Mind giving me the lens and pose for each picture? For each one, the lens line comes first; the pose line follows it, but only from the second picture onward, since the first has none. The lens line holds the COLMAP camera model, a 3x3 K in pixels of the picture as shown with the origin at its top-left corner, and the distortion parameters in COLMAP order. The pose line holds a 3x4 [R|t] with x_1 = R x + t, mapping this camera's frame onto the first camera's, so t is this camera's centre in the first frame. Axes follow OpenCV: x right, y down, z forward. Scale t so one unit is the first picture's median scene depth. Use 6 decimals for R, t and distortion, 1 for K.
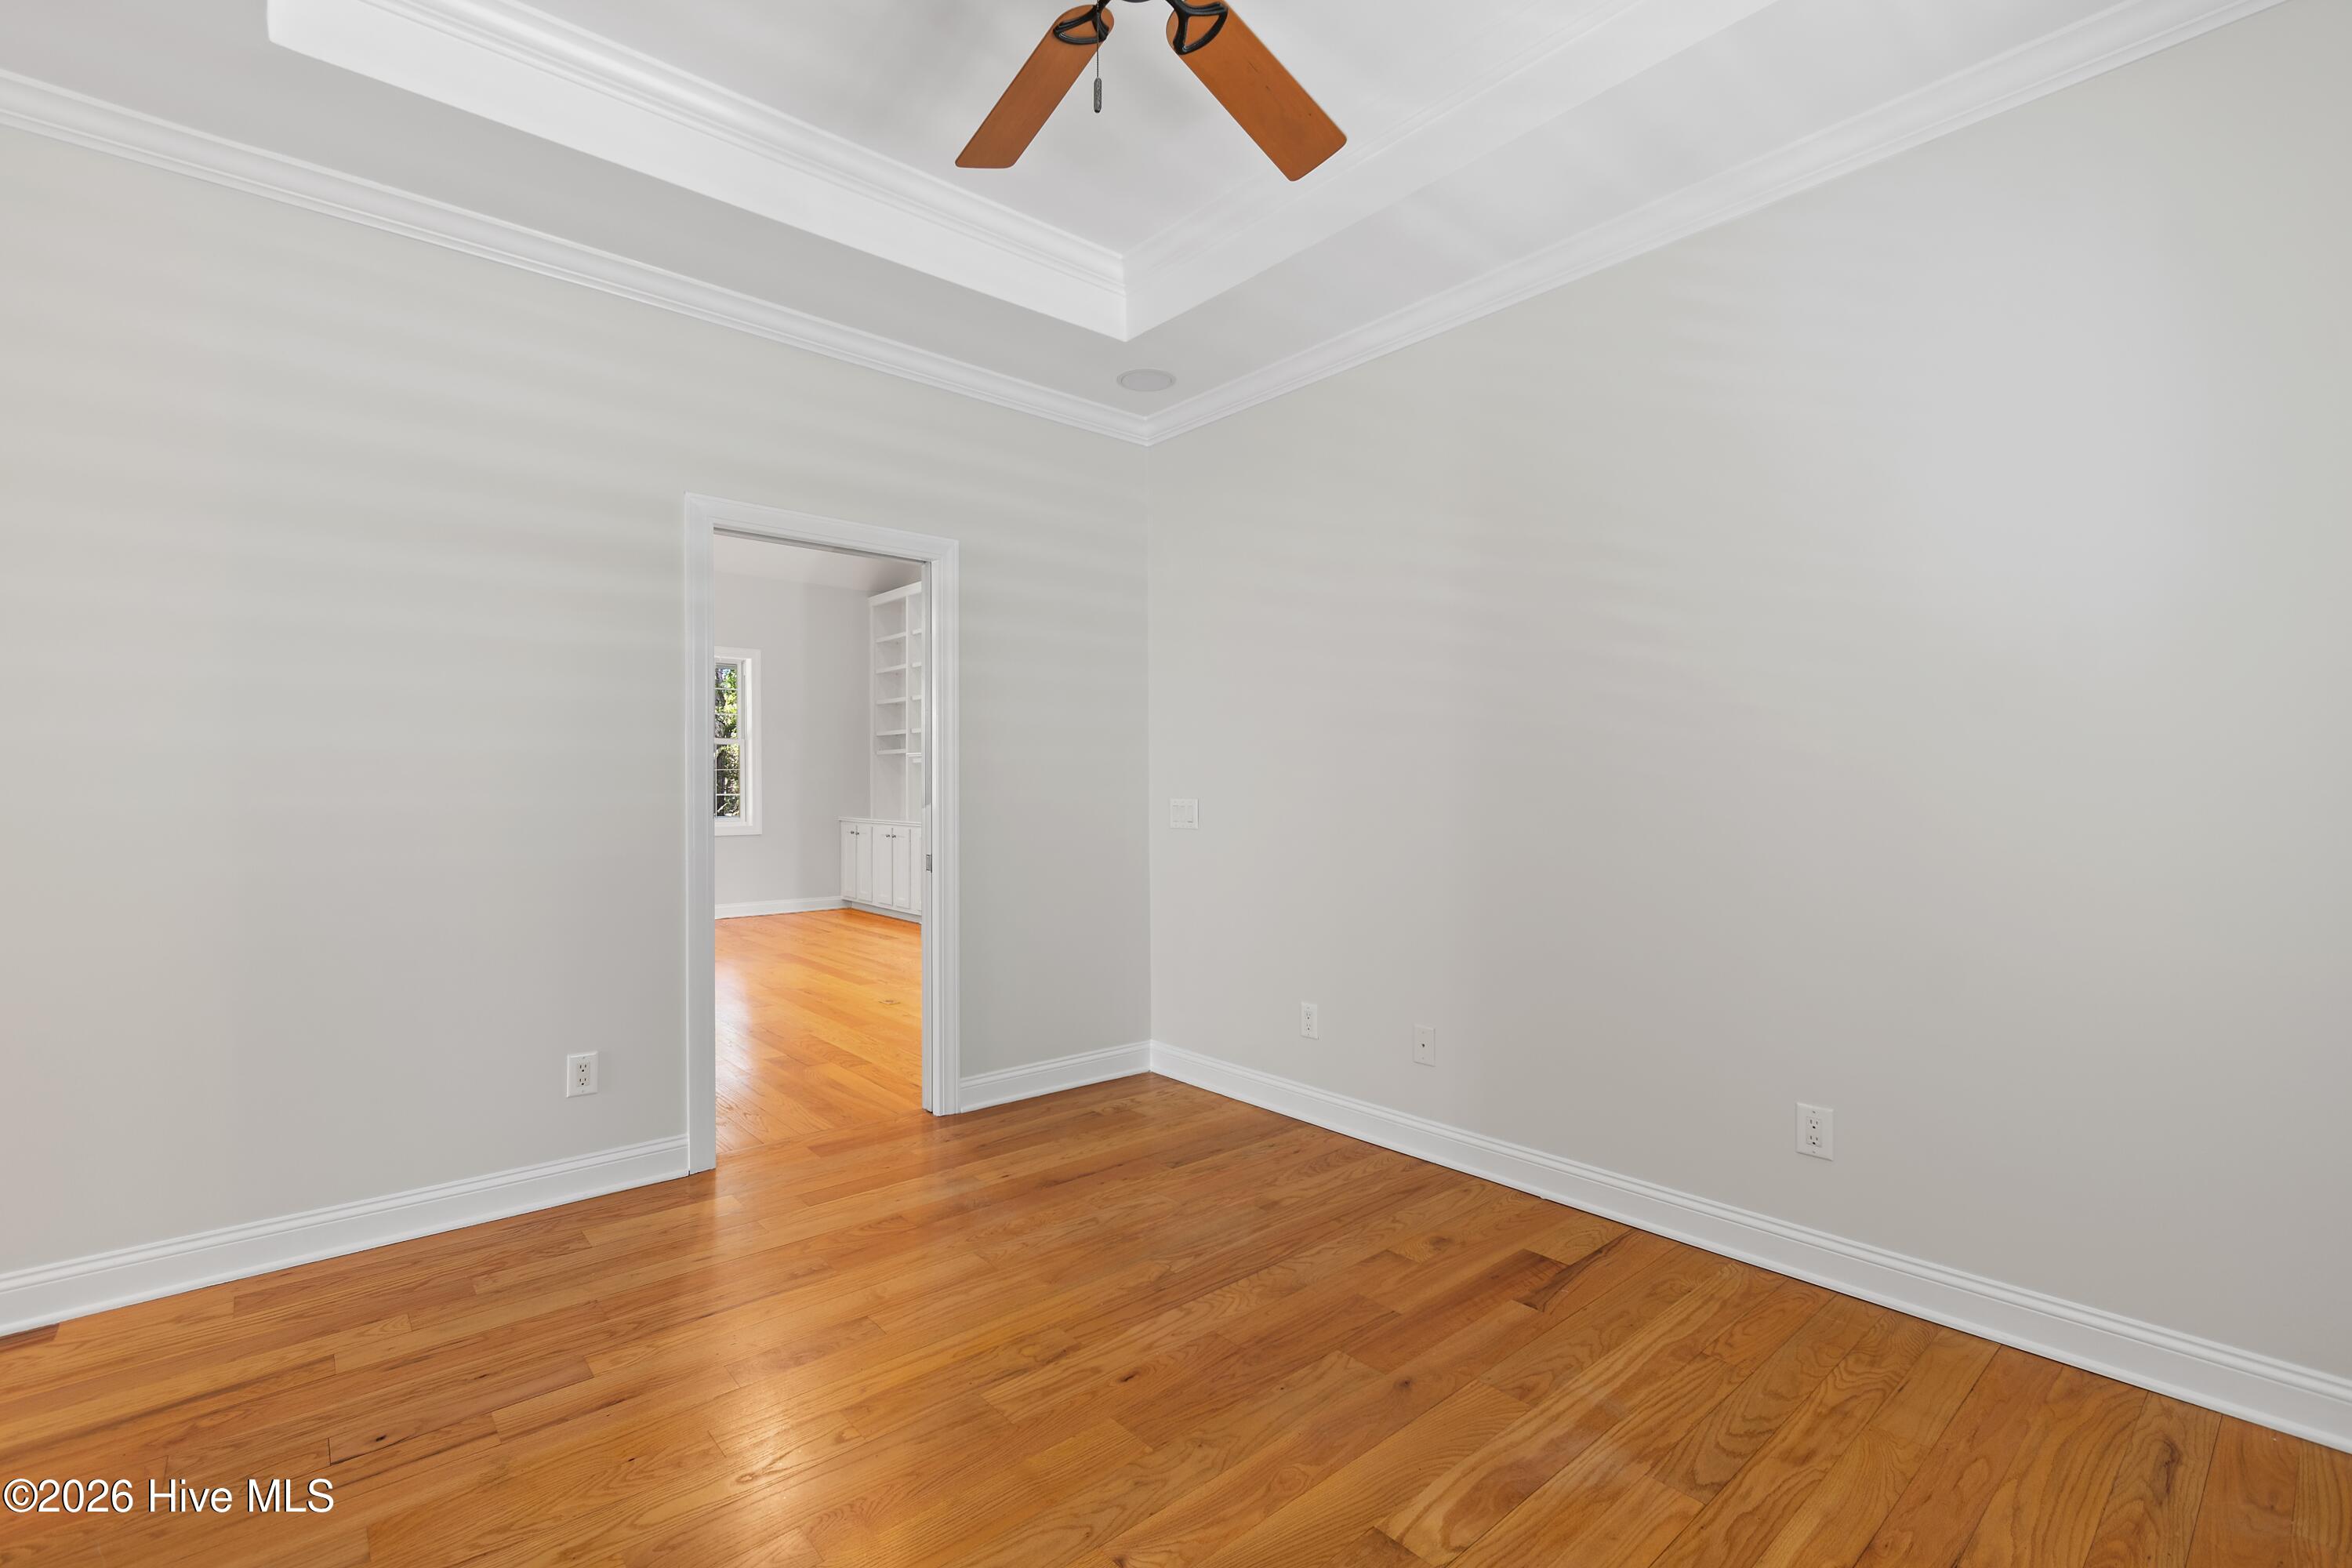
lens RADIAL K [[1044.5, 0, 1168.5], [0, 1044.5, 796.6], [0, 0, 1]] dist [0.002502, 0.000146]
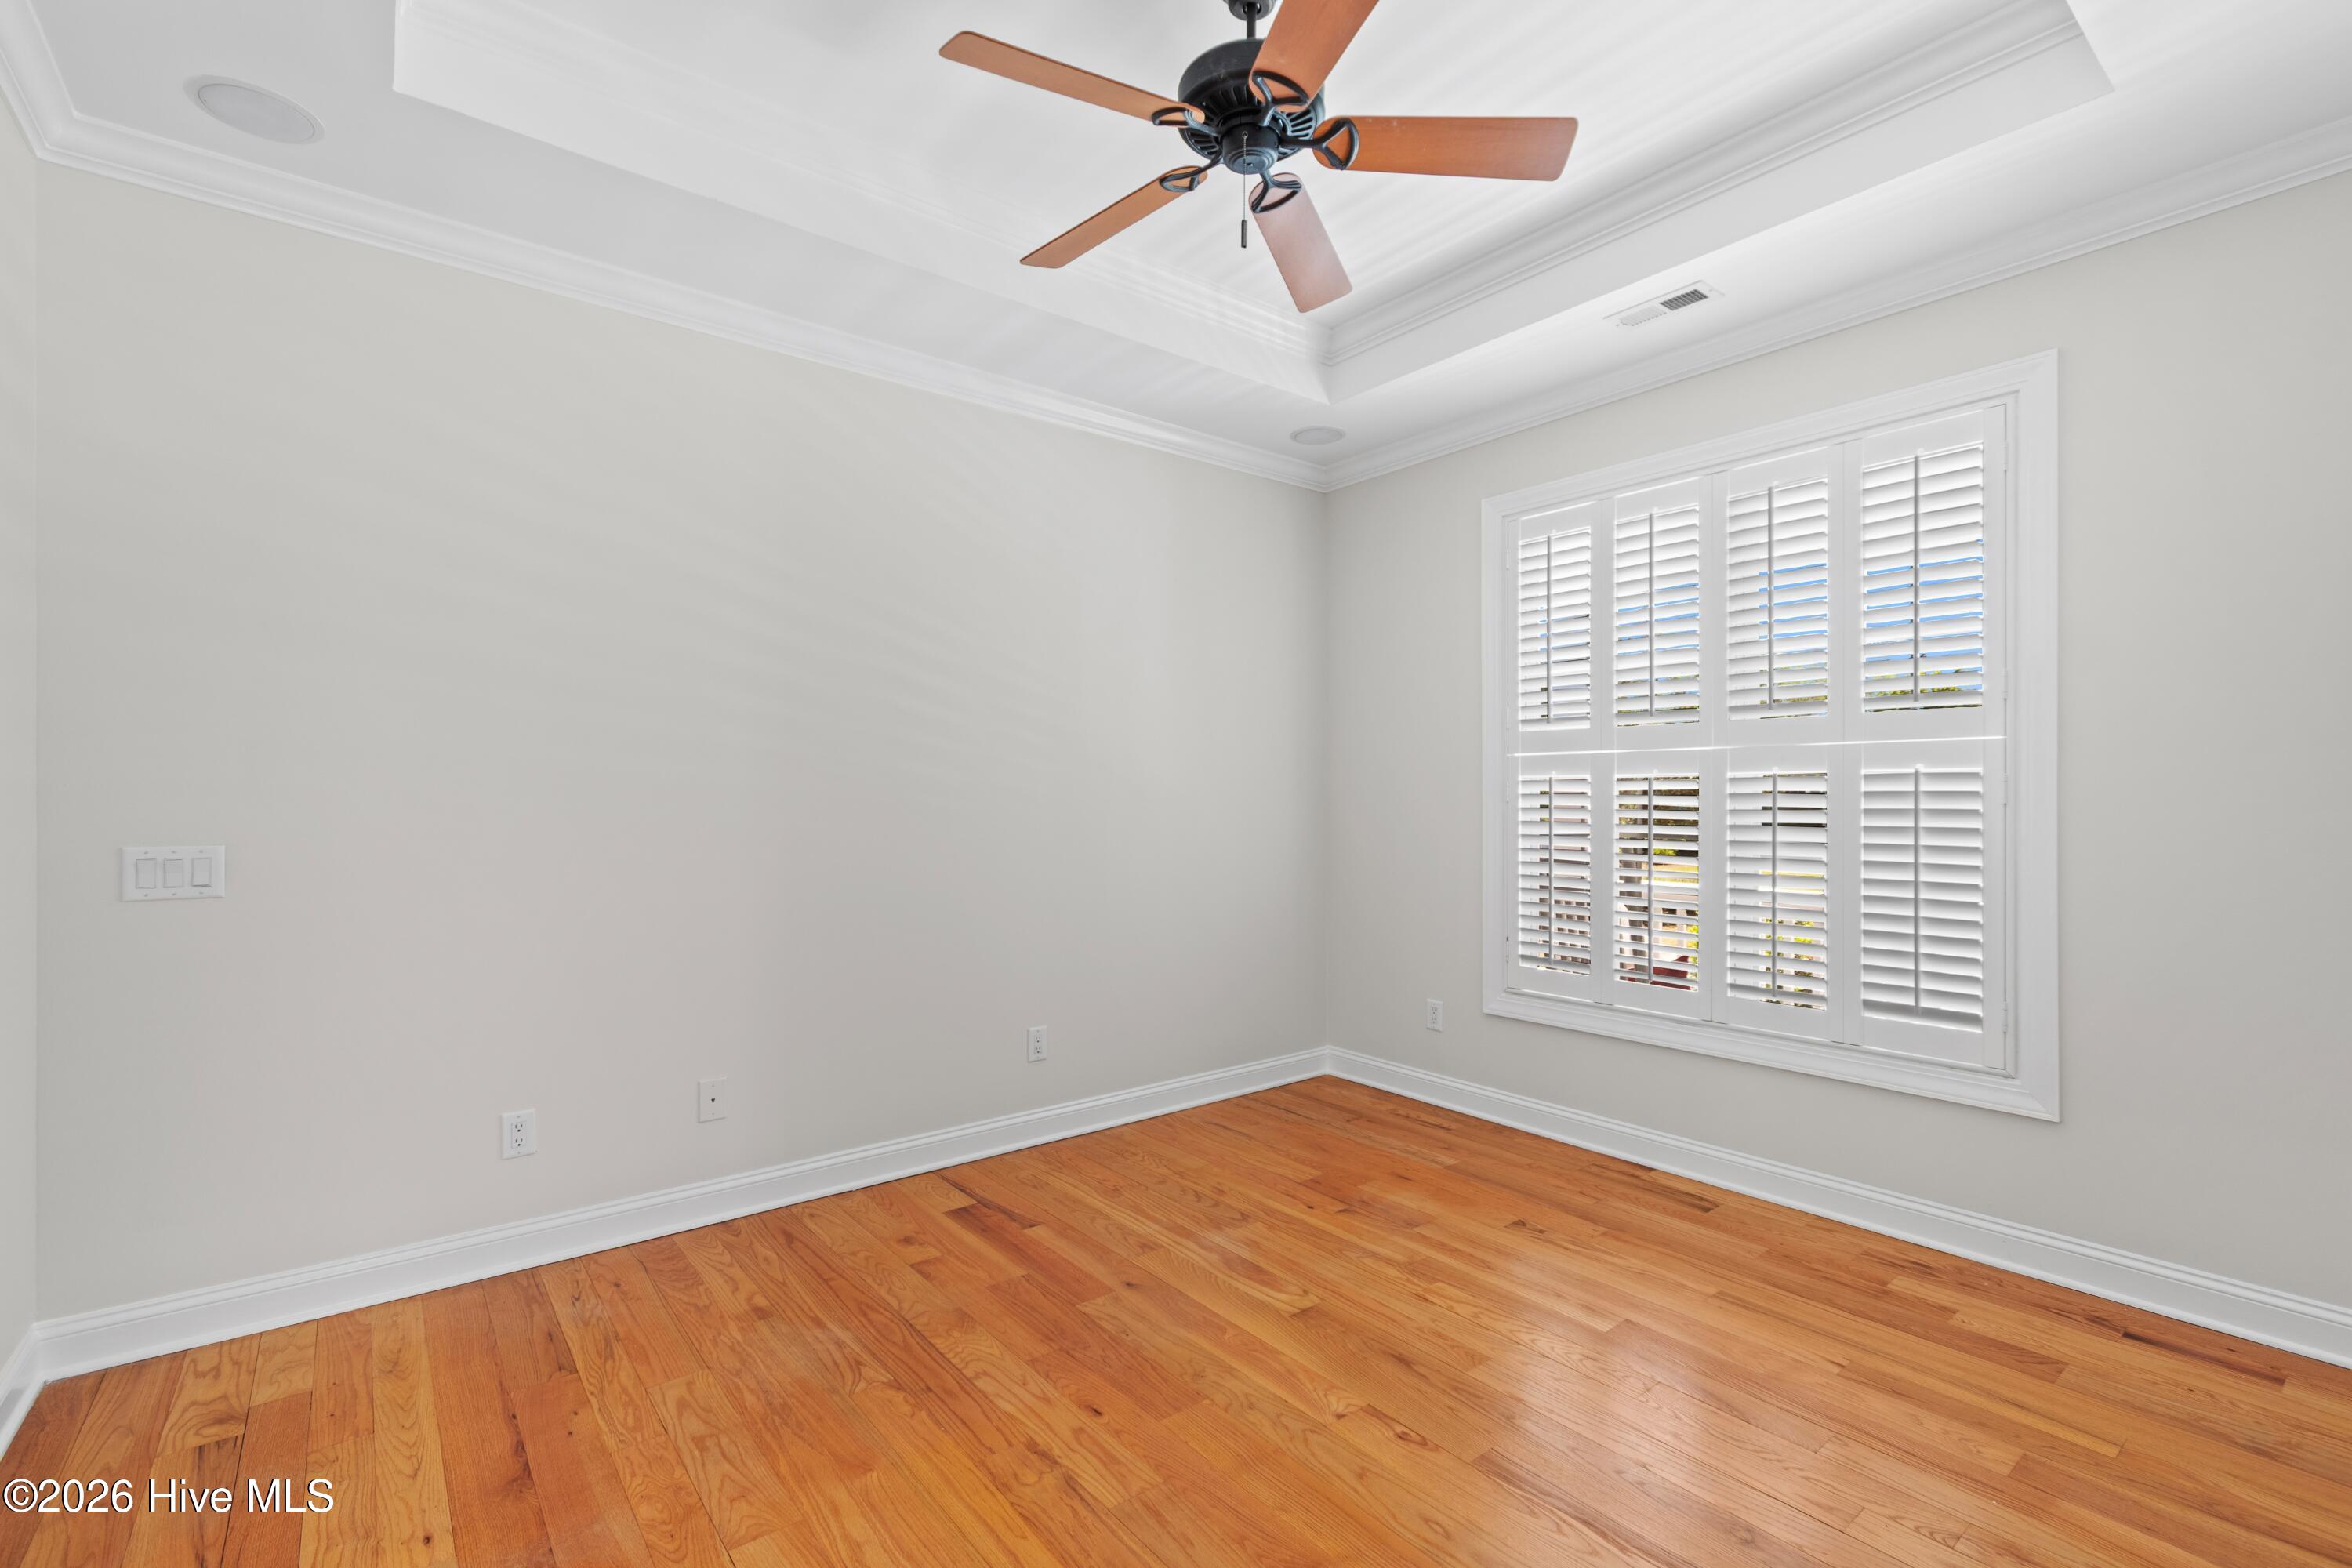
lens RADIAL K [[1044.5, 0, 1168.5], [0, 1044.5, 796.6], [0, 0, 1]] dist [0.002502, 0.000146]
pose [[0.040180, 0.001507, 0.999191, -0.944852], [0.005472, 0.999984, -0.001728, -0.038765], [-0.999177, 0.005537, 0.040171, 0.789425]]
